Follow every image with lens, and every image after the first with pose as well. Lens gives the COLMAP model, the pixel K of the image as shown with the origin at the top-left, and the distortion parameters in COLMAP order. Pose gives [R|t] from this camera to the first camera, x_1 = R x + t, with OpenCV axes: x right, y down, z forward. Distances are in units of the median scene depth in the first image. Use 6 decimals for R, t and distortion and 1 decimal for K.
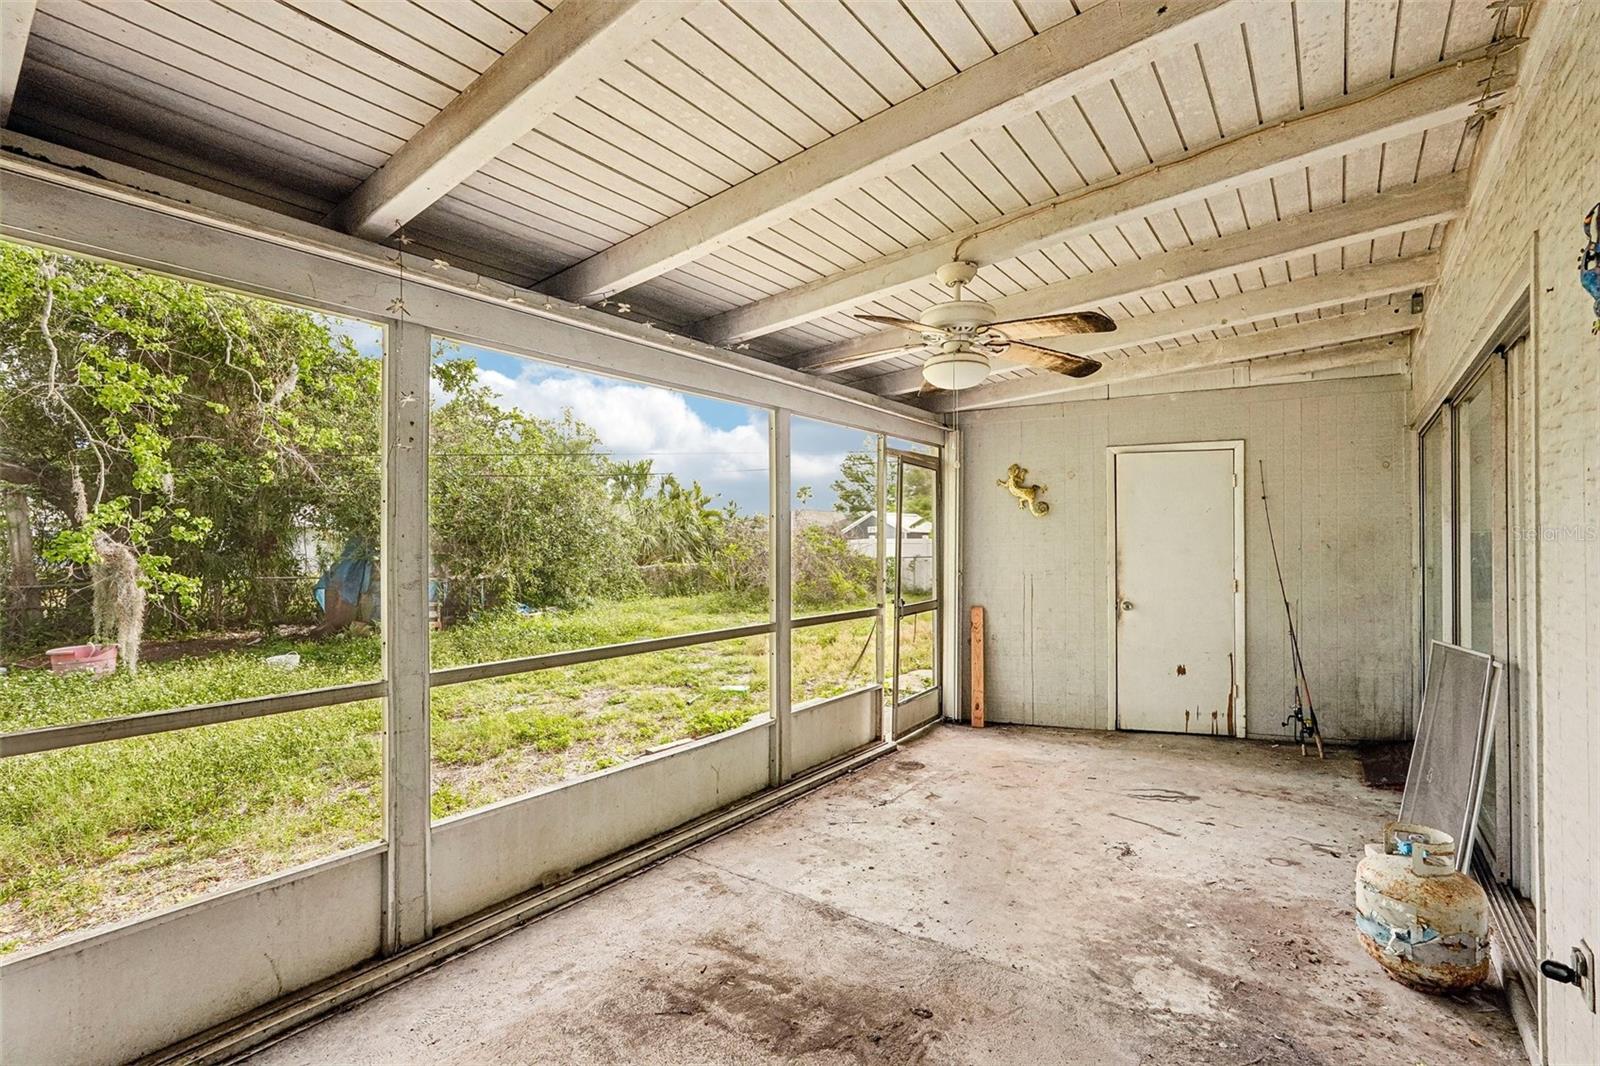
lens RADIAL K [[706.4, 0, 800.6], [0, 706.4, 538.6], [0, 0, 1]] dist [-0.014828, 0.010359]
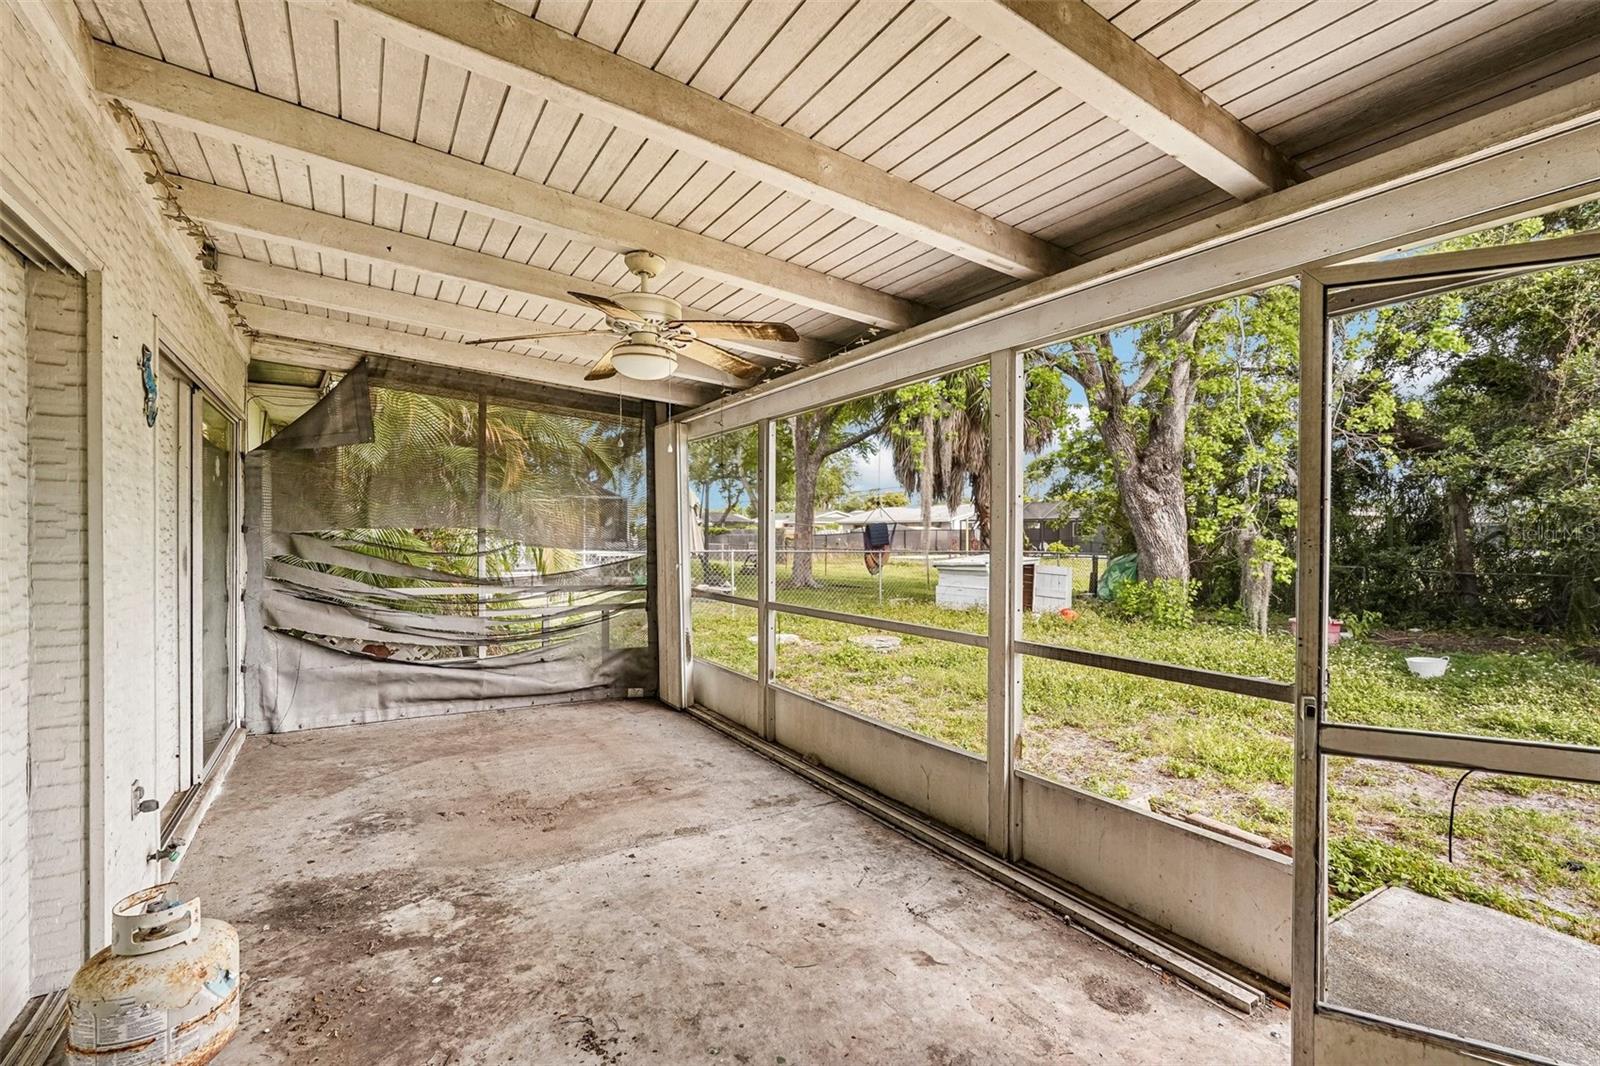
lens RADIAL K [[706.4, 0, 800.6], [0, 706.4, 538.6], [0, 0, 1]] dist [-0.014828, 0.010359]
pose [[-0.345832, 0.006887, -0.938271, 1.108726], [0.004641, 0.999973, 0.005630, 0.011403], [0.938285, -0.002407, -0.345855, 1.580859]]
